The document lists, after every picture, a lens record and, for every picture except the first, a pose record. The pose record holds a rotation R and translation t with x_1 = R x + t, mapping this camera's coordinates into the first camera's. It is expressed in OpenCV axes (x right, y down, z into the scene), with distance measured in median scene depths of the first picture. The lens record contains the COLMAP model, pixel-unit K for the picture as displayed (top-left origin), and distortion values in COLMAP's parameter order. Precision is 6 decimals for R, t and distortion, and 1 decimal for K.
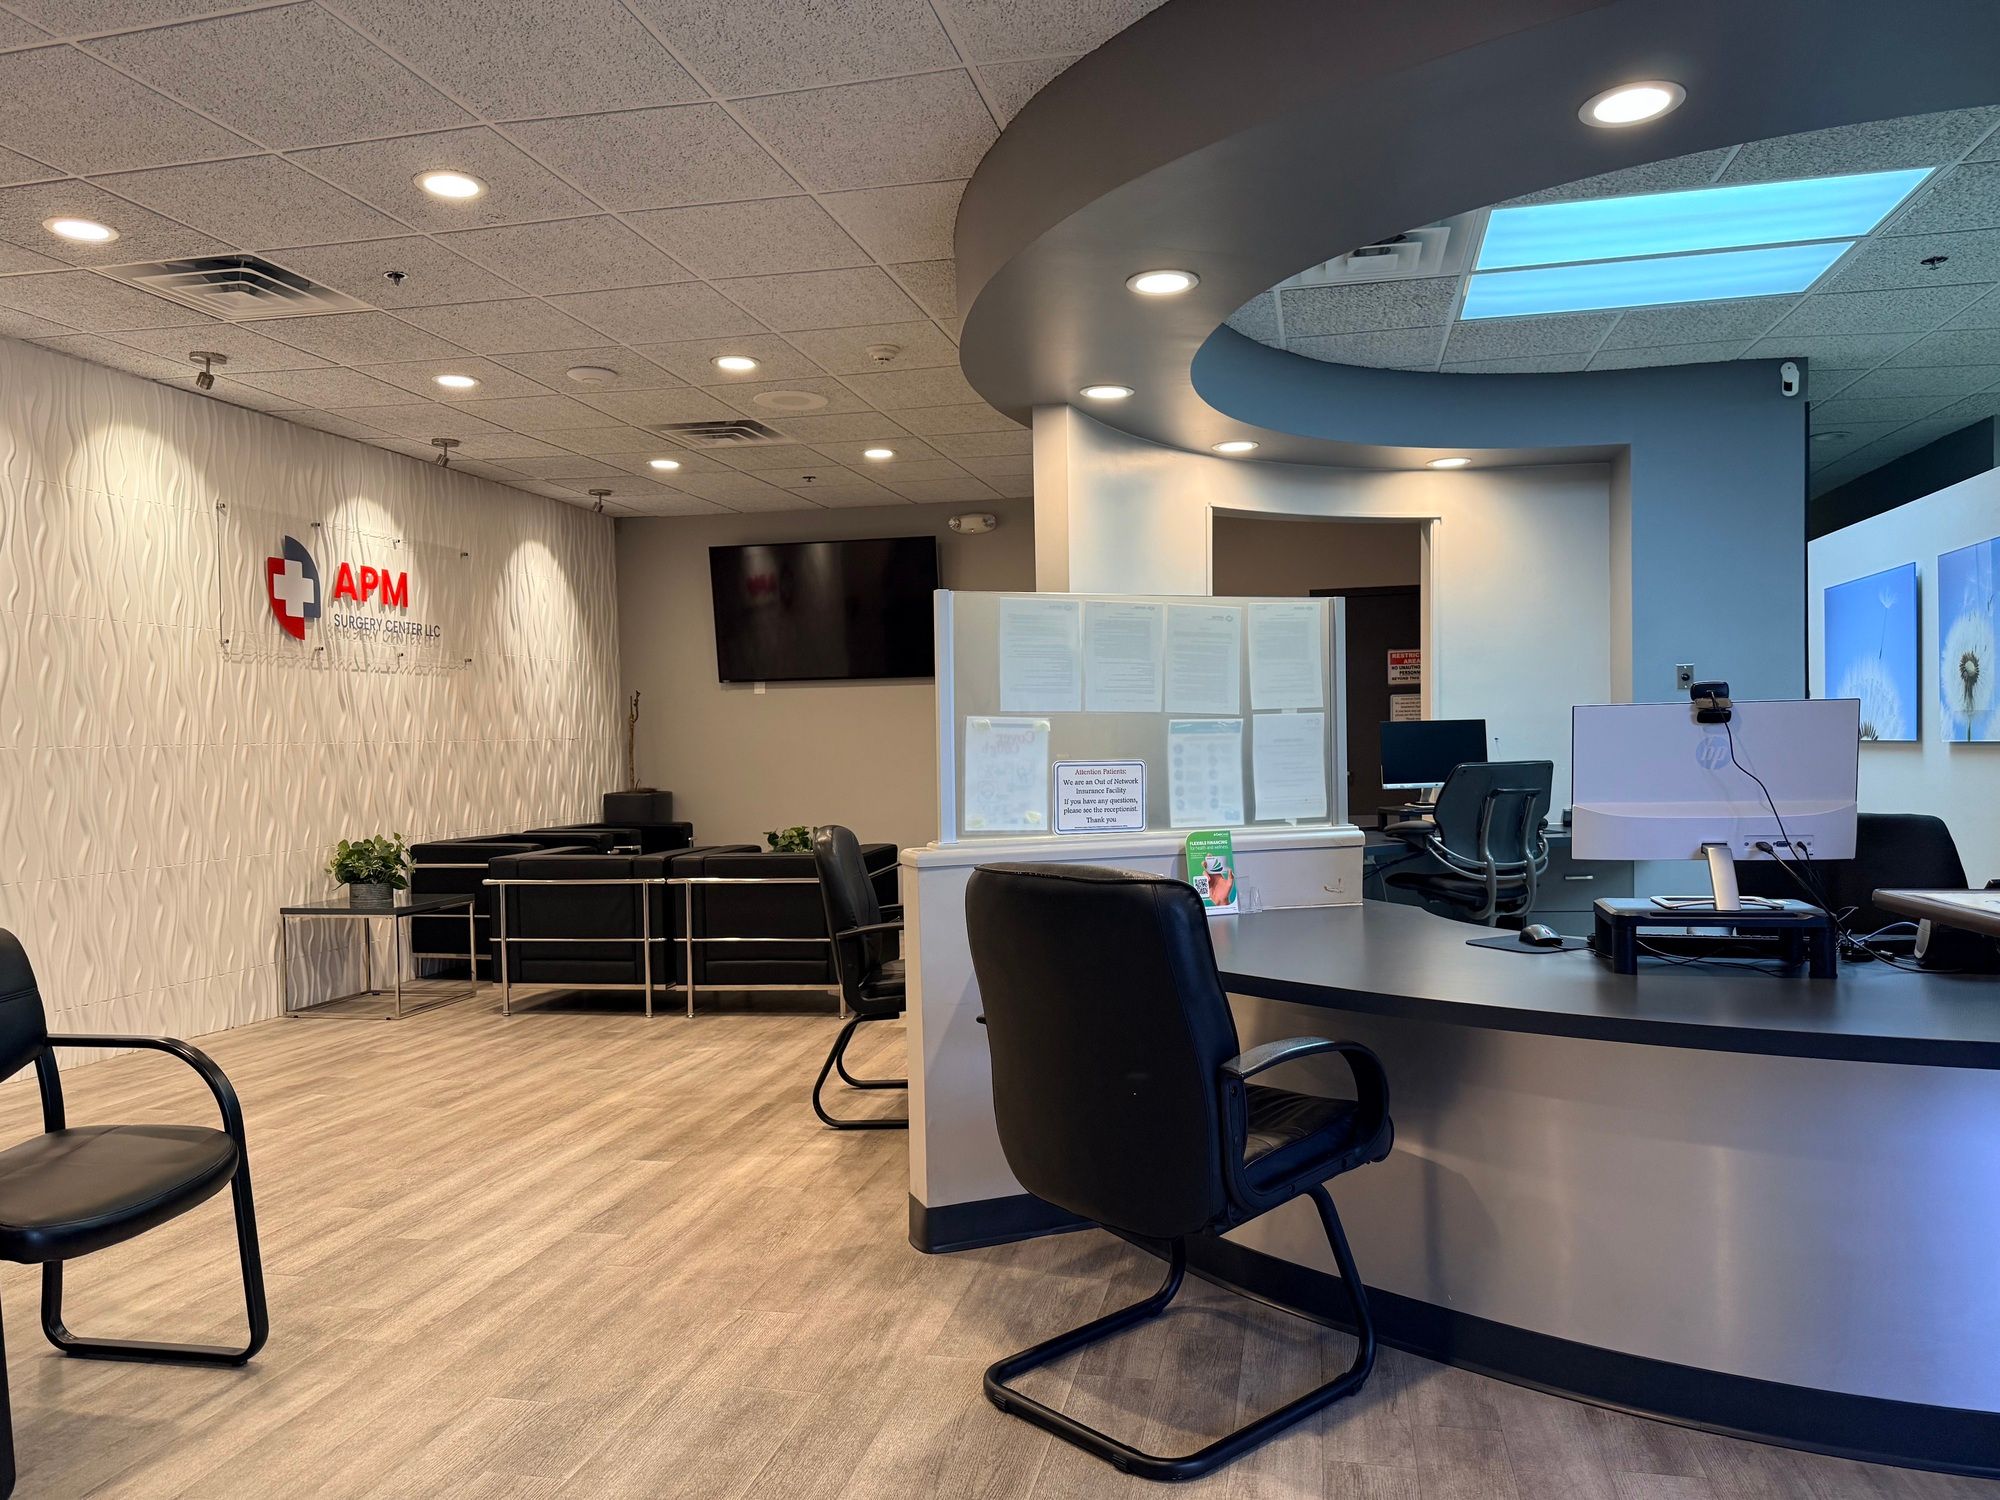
lens RADIAL K [[1419.8, 0, 1008.7], [0, 1419.8, 751.5], [0, 0, 1]] dist [0.162293, -0.280708]
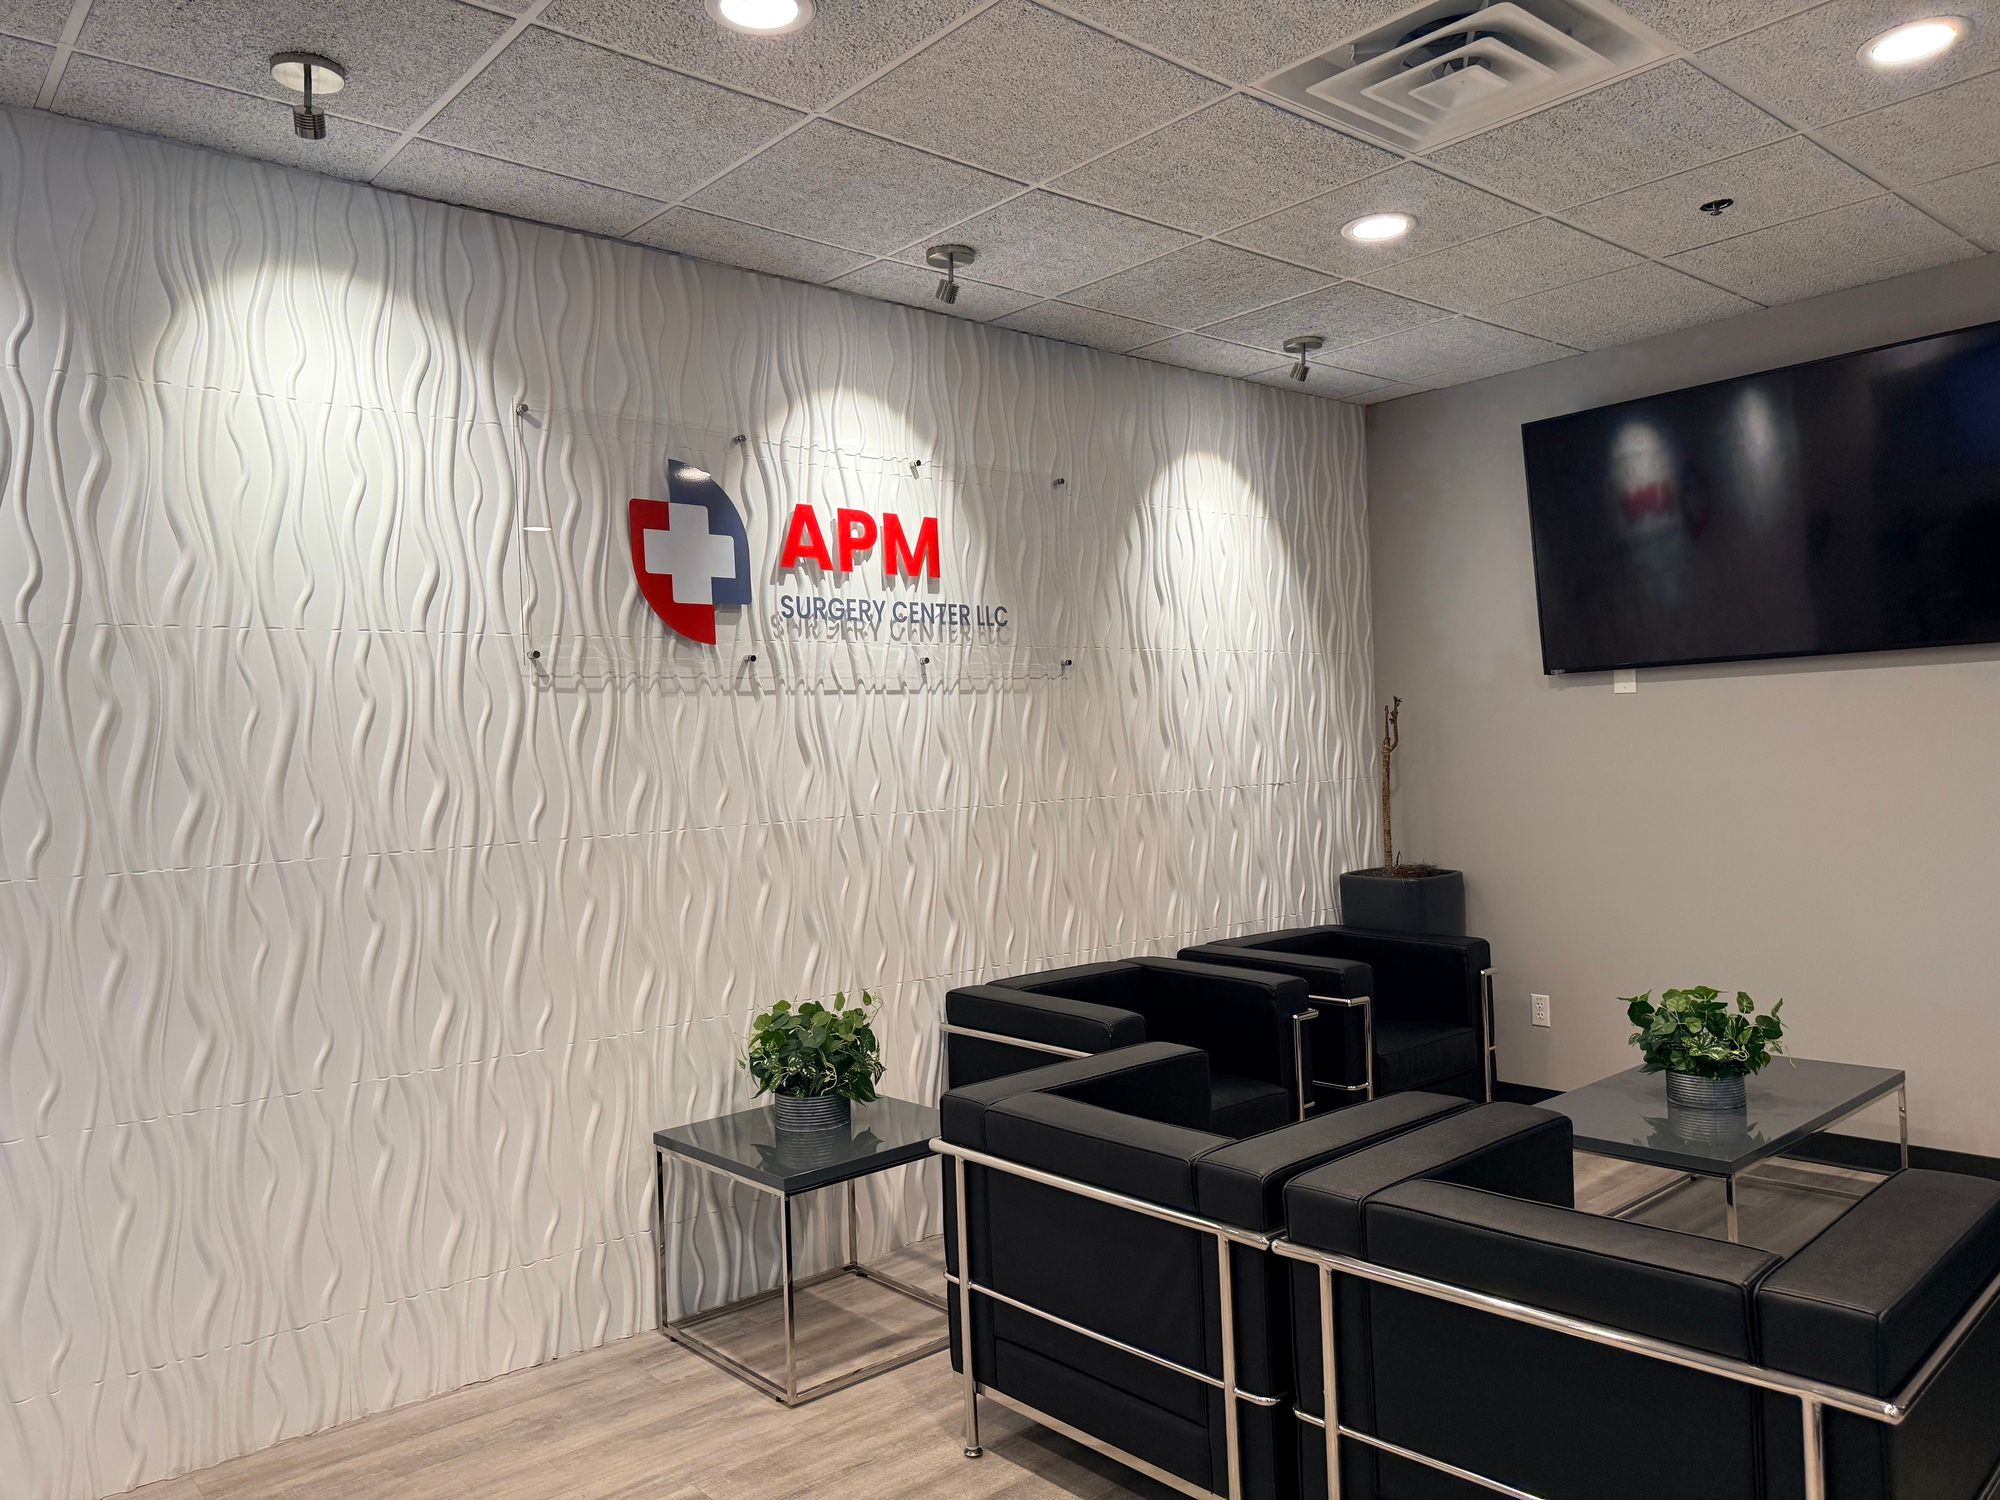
lens RADIAL K [[1411.8, 0, 1001.3], [0, 1411.8, 751.3], [0, 0, 1]] dist [0.122020, -0.168543]
pose [[0.811080, -0.011826, -0.584816, -0.068490], [0.018075, 0.999825, 0.004850, -0.033909], [0.584656, -0.014504, 0.811152, 0.579020]]
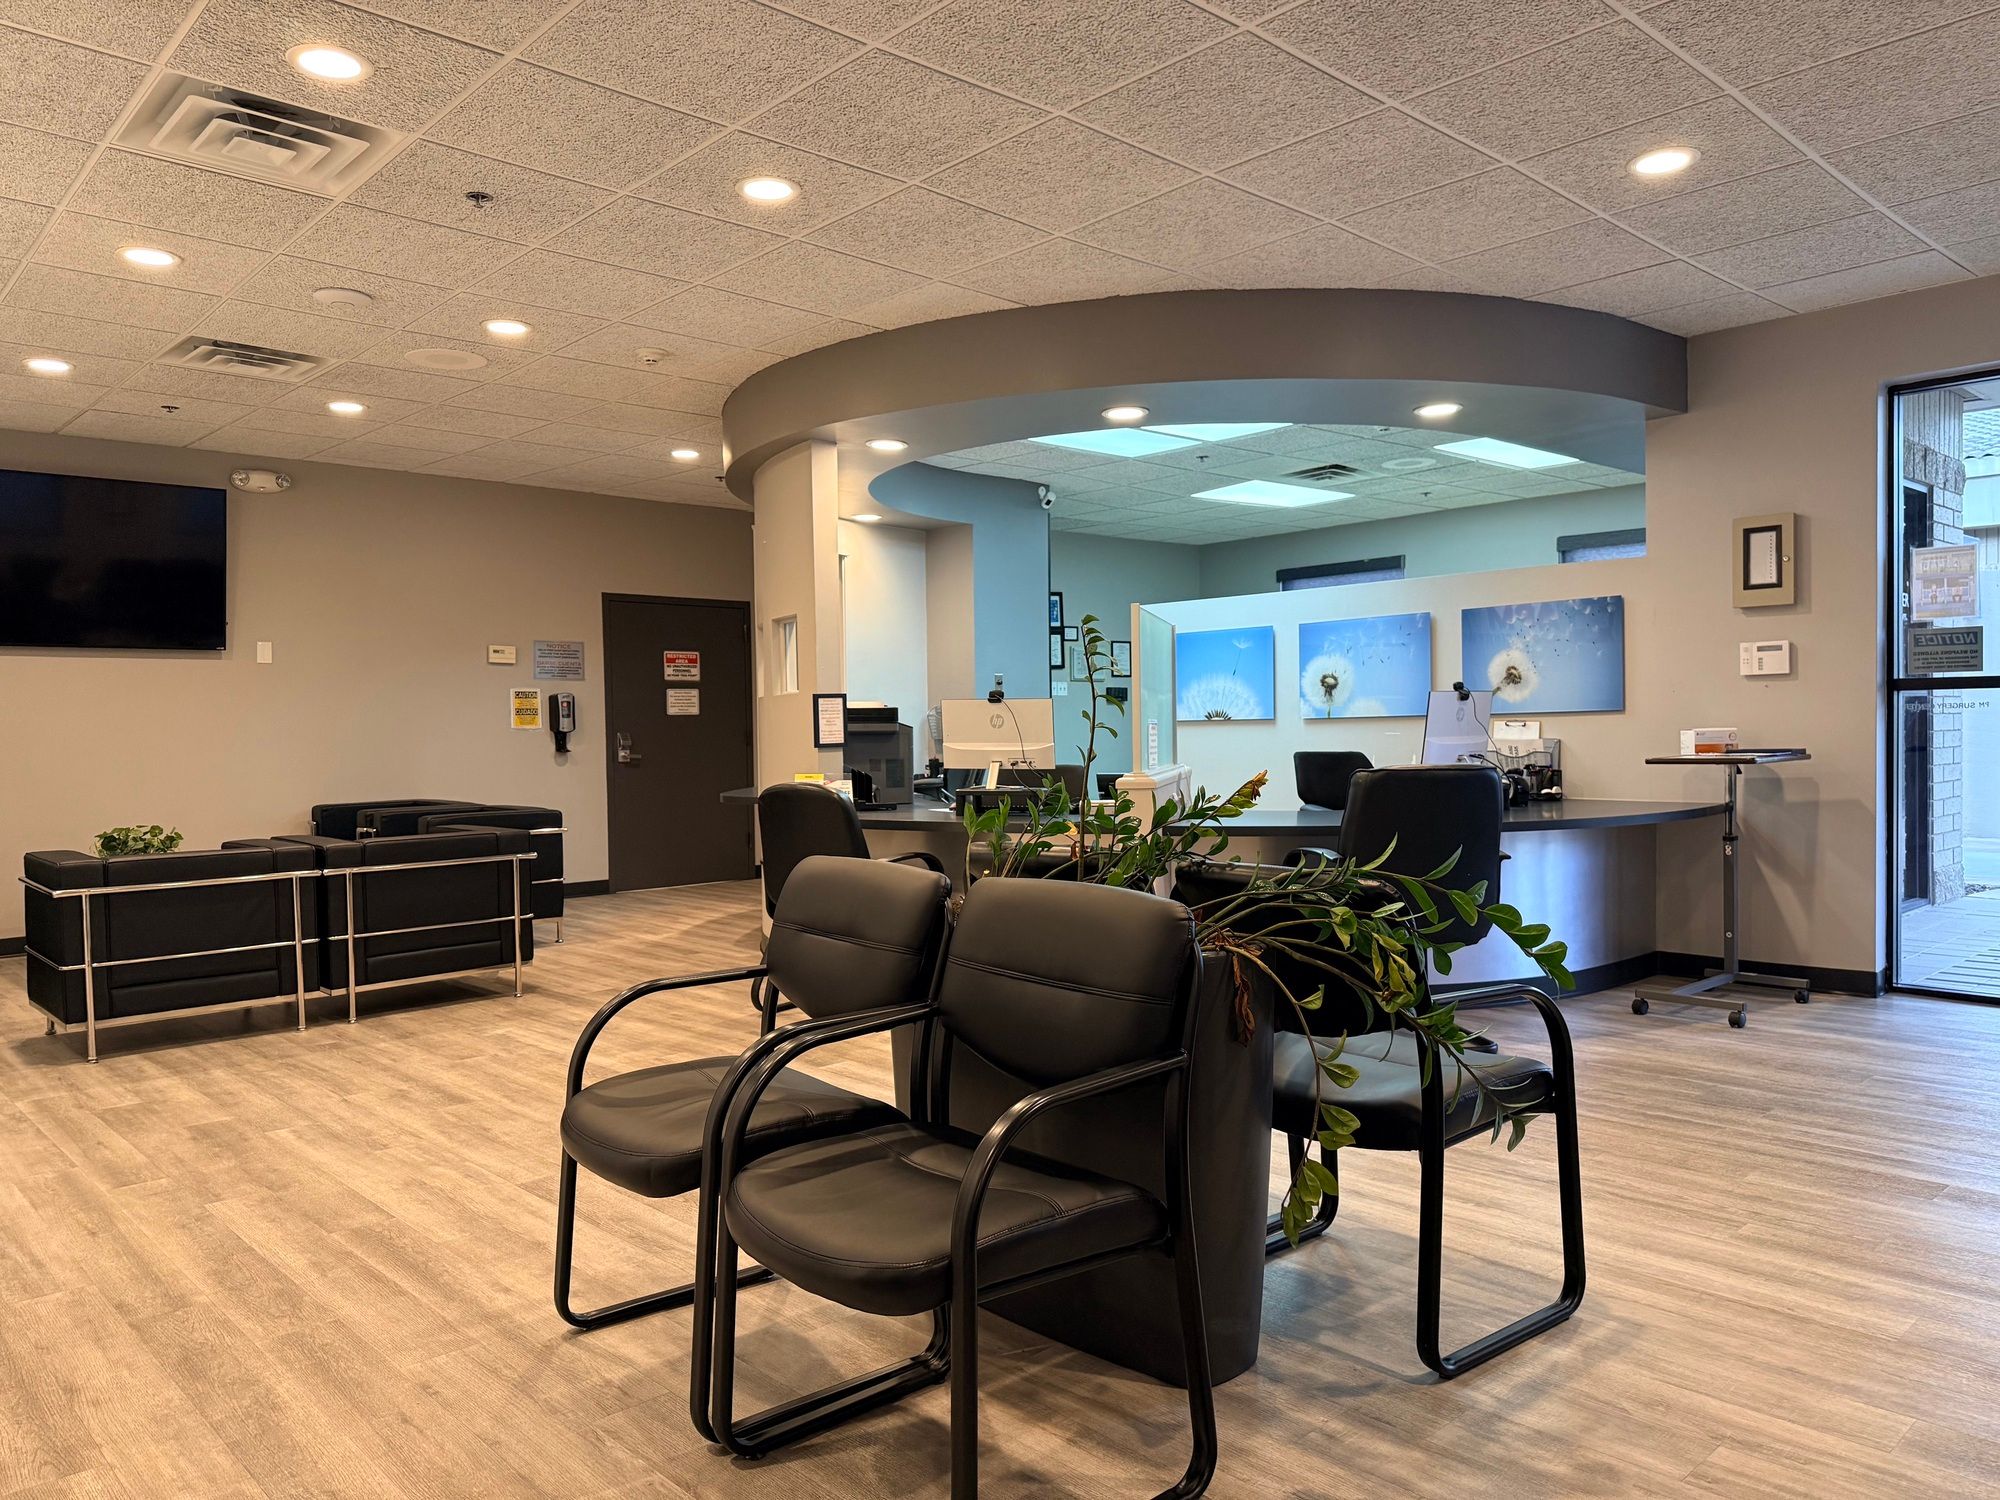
lens RADIAL K [[1424.9, 0, 999.6], [0, 1424.9, 755.1], [0, 0, 1]] dist [0.032235, -0.045109]
pose [[0.556407, -0.007558, 0.830876, -0.643752], [0.011839, 0.999929, 0.001168, 0.019163], [-0.830826, 0.009187, 0.556457, 0.143602]]
